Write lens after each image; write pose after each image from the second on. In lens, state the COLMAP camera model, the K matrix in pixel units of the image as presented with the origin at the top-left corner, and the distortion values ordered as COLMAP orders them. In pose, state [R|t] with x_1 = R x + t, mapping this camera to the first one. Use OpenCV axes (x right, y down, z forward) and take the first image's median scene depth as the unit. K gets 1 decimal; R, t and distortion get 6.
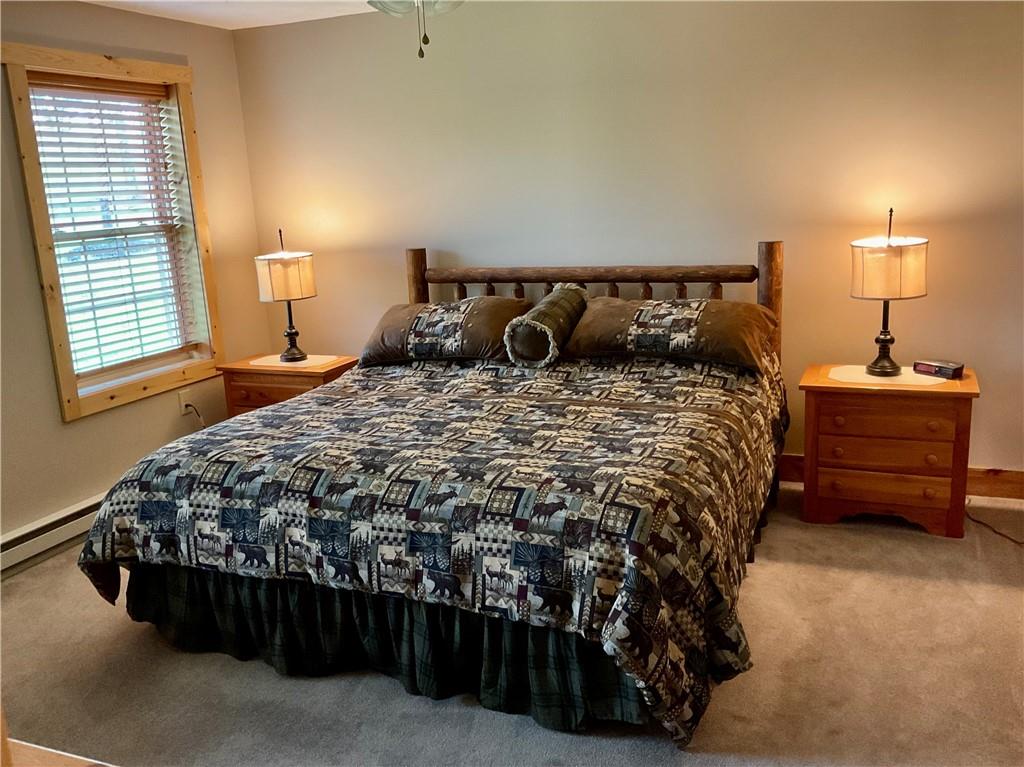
lens RADIAL K [[888.6, 0, 492.9], [0, 888.6, 381.9], [0, 0, 1]] dist [0.111448, -0.265506]
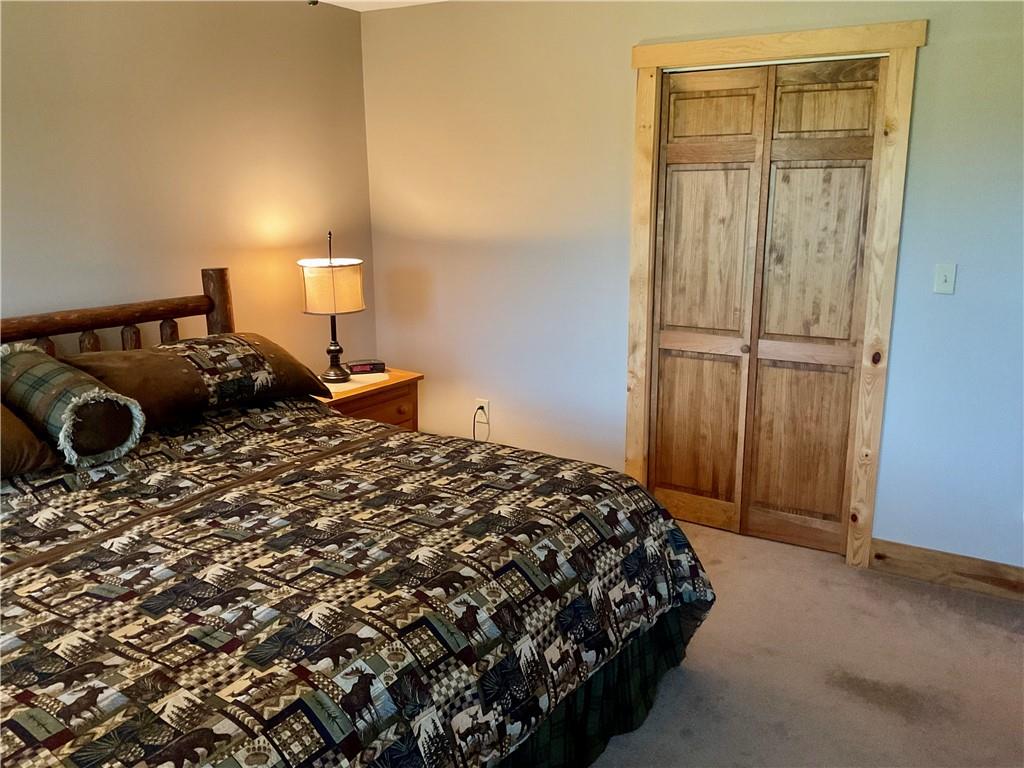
lens RADIAL K [[888.6, 0, 492.9], [0, 888.6, 382.4], [0, 0, 1]] dist [0.111448, -0.265506]
pose [[0.145889, -0.159936, 0.976287, -0.693542], [0.210539, 0.969258, 0.127323, -0.121814], [-0.966638, 0.186972, 0.175077, 0.710182]]
